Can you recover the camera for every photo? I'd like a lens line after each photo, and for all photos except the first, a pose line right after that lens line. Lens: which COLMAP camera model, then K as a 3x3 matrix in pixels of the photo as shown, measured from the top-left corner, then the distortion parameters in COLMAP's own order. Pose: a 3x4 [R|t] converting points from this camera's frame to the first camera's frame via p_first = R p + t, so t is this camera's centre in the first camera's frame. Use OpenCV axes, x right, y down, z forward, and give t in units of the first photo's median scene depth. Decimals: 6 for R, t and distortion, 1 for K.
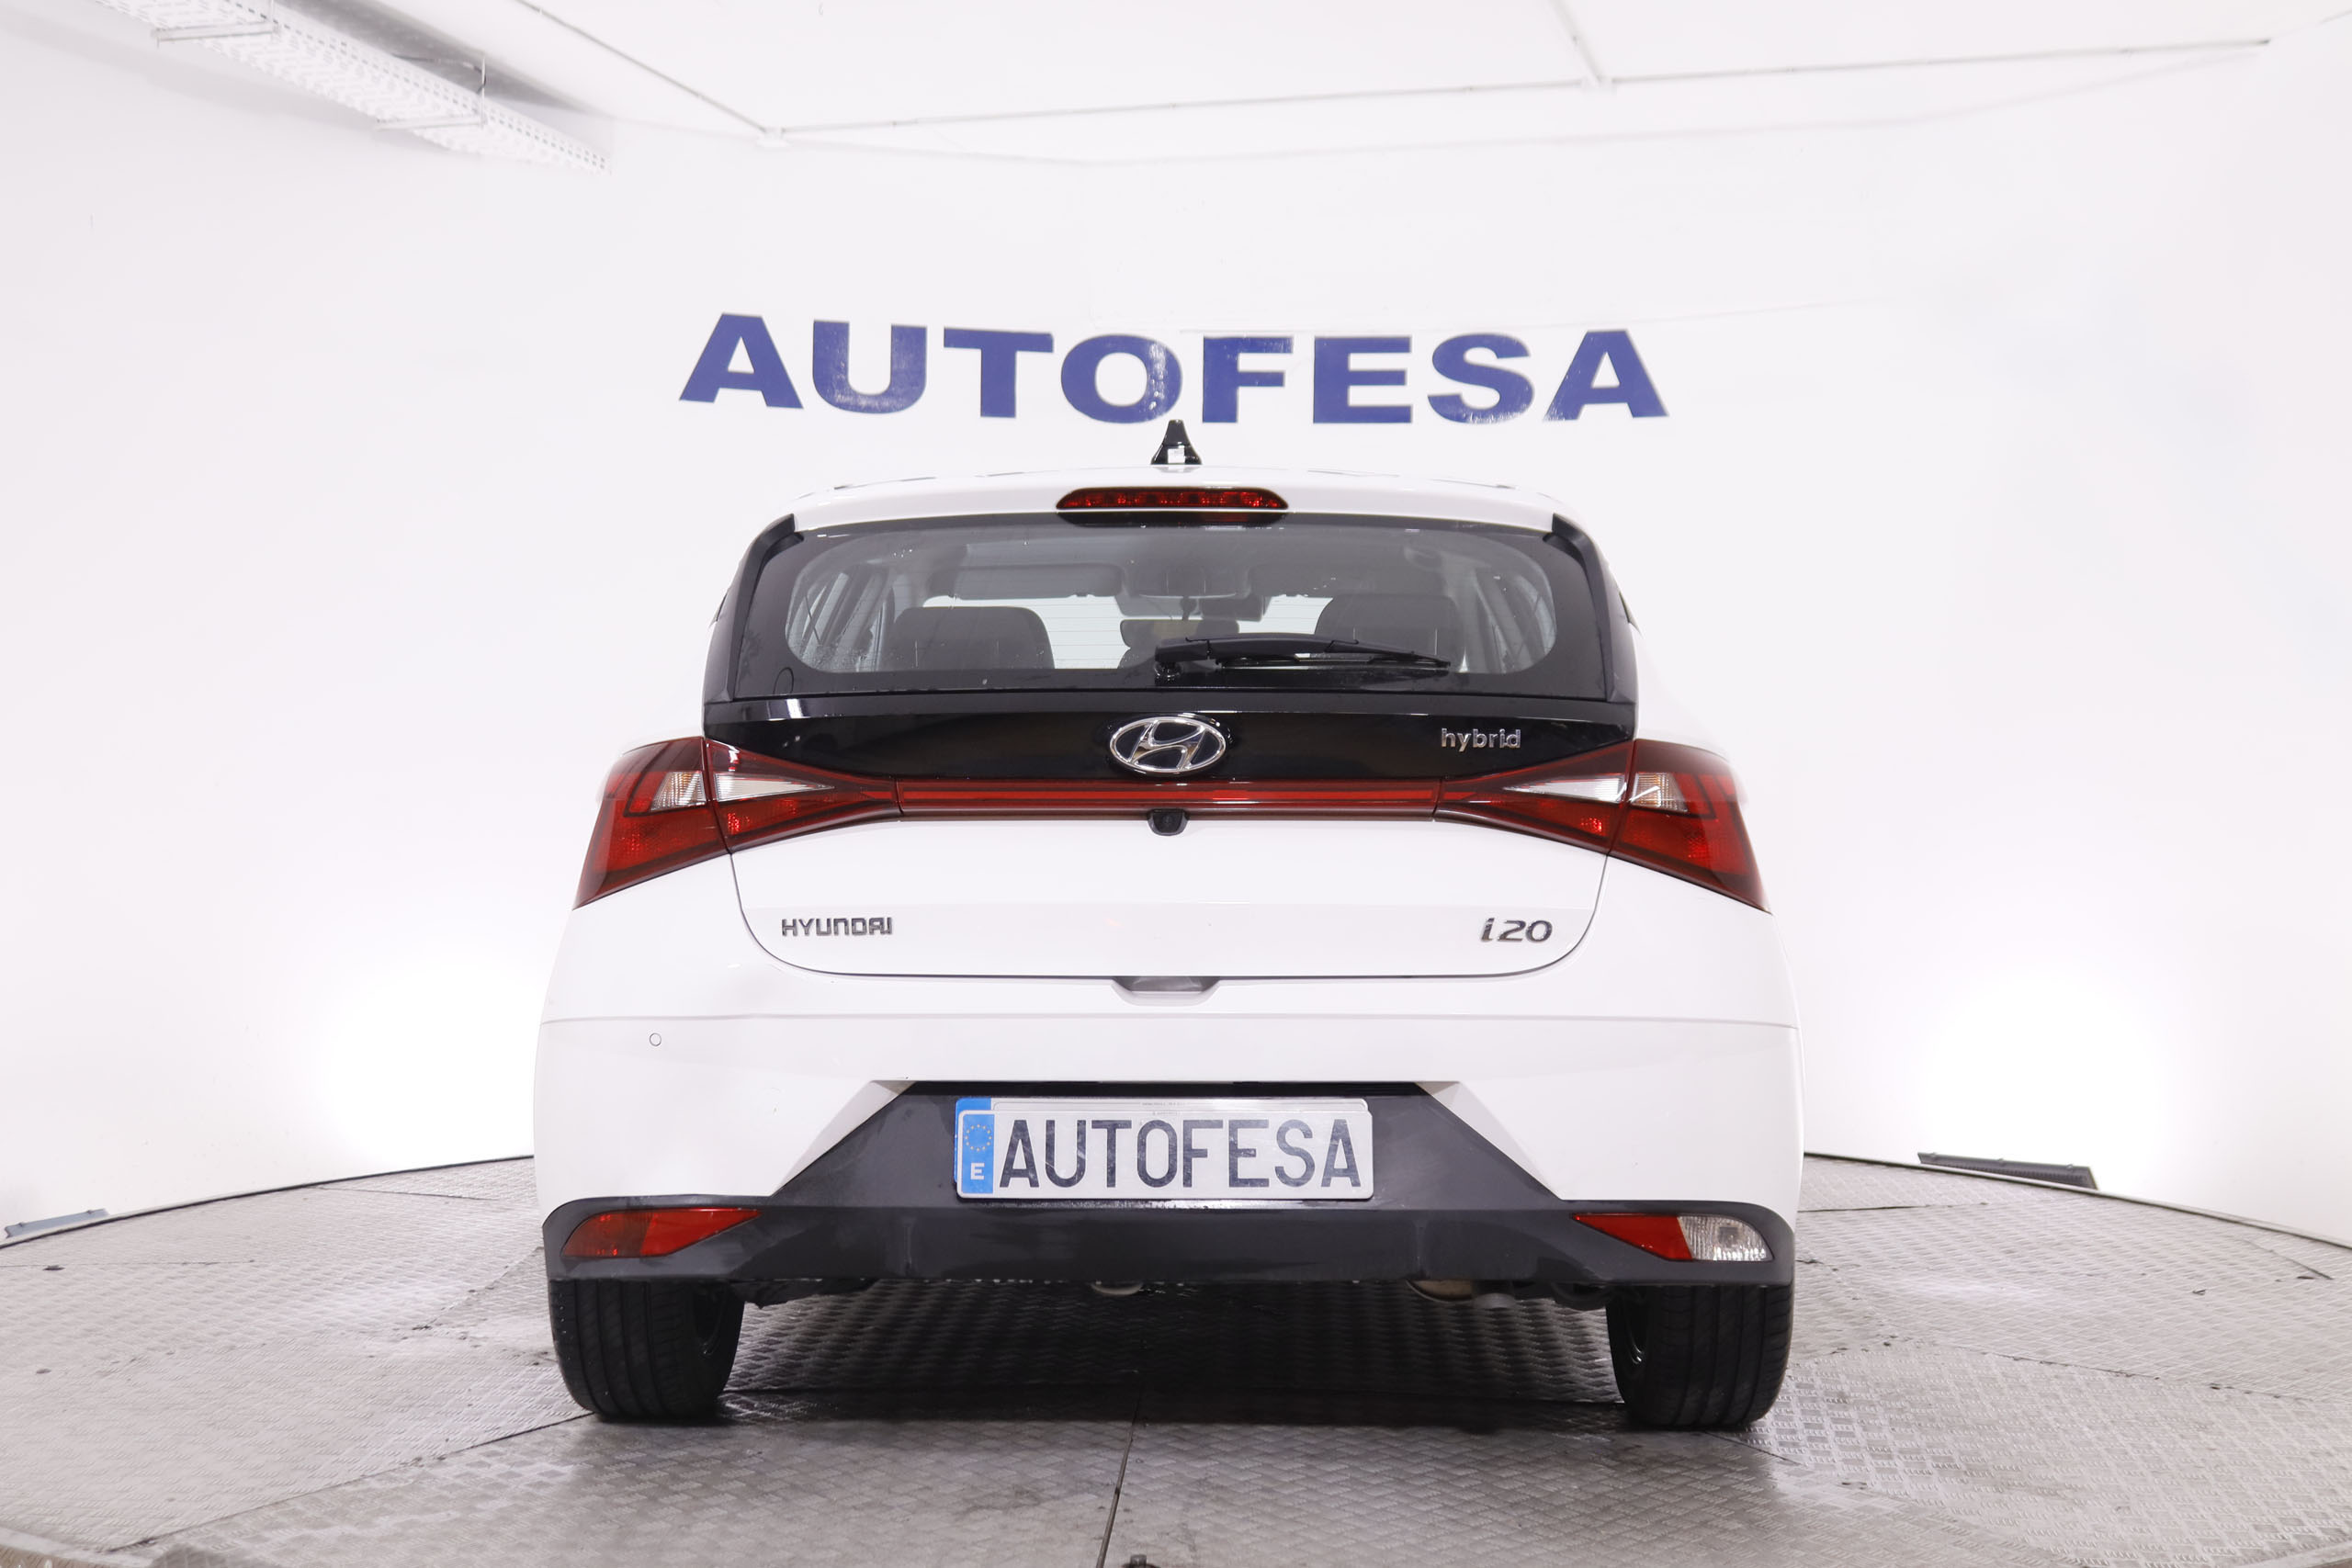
lens RADIAL K [[2790.6, 0, 1176.0], [0, 2790.6, 784.0], [0, 0, 1]] dist [-0.106000, 0.155533]
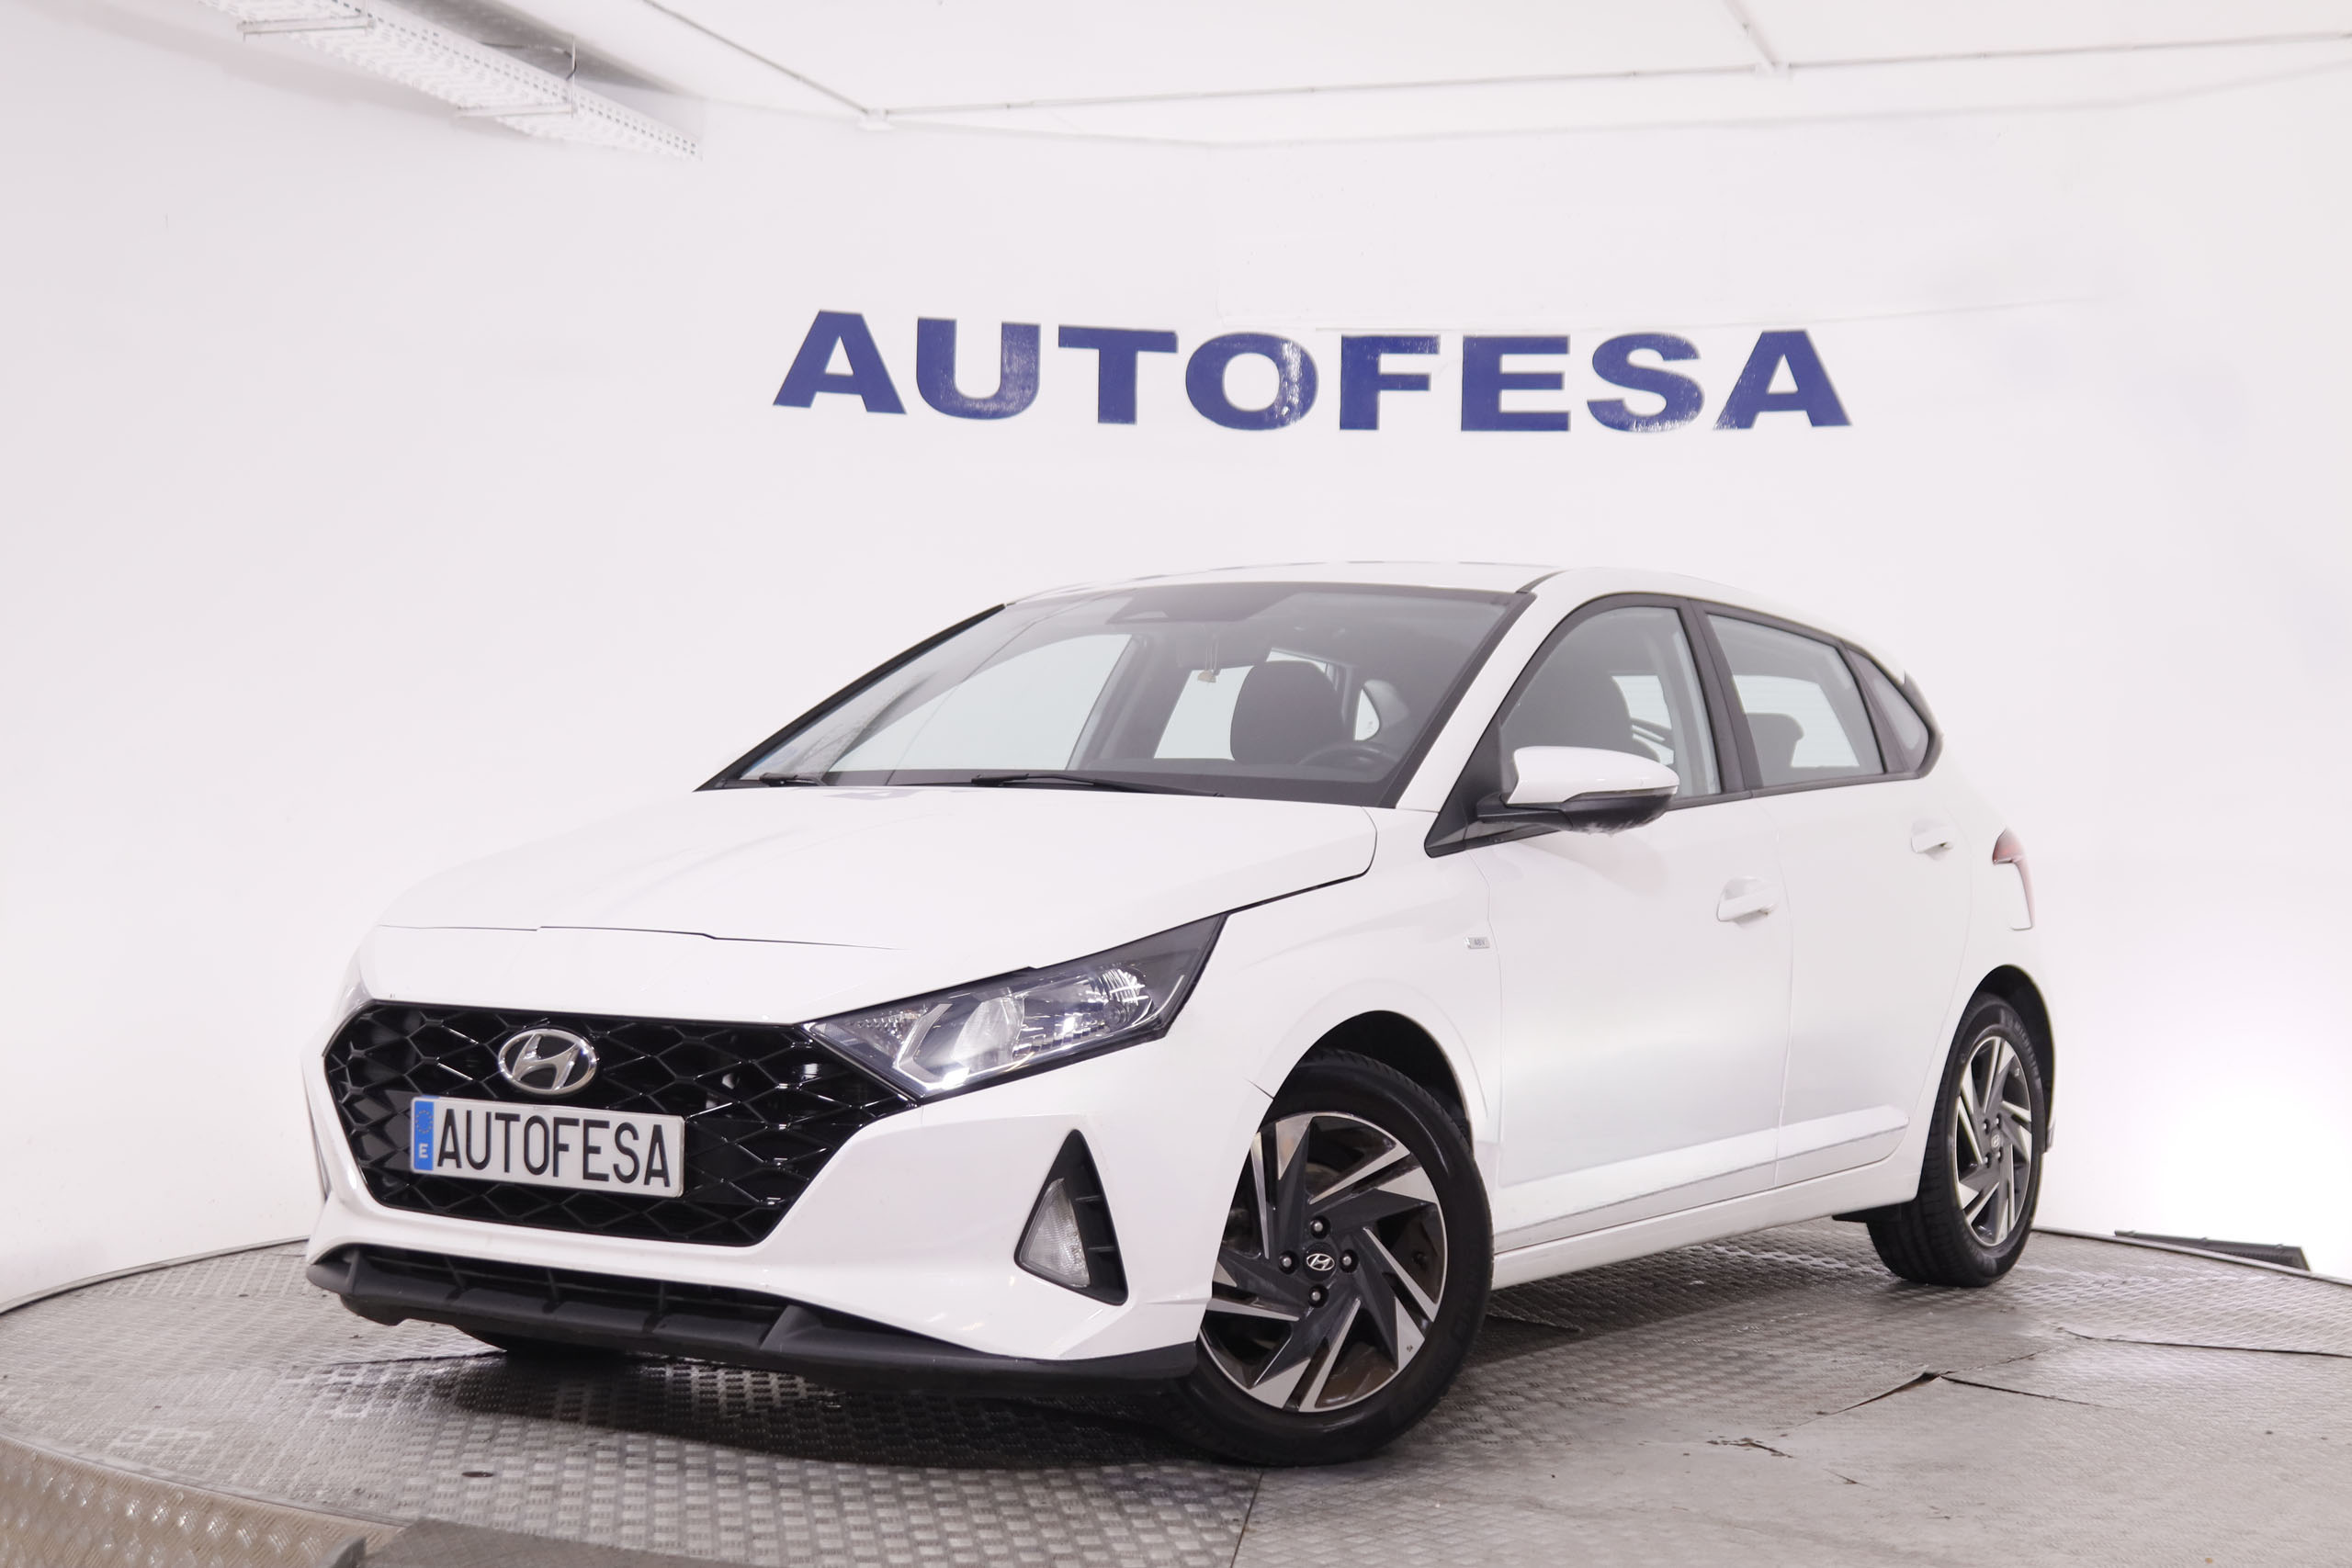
lens RADIAL K [[3396.4, 0, 1176.0], [0, 3396.4, 784.0], [0, 0, 1]] dist [-0.055216, 0.069005]
pose [[0.999449, 0.006087, -0.032618, -0.007724], [-0.006466, 0.999913, -0.011528, -0.000249], [0.032545, 0.011733, 0.999401, -0.122054]]
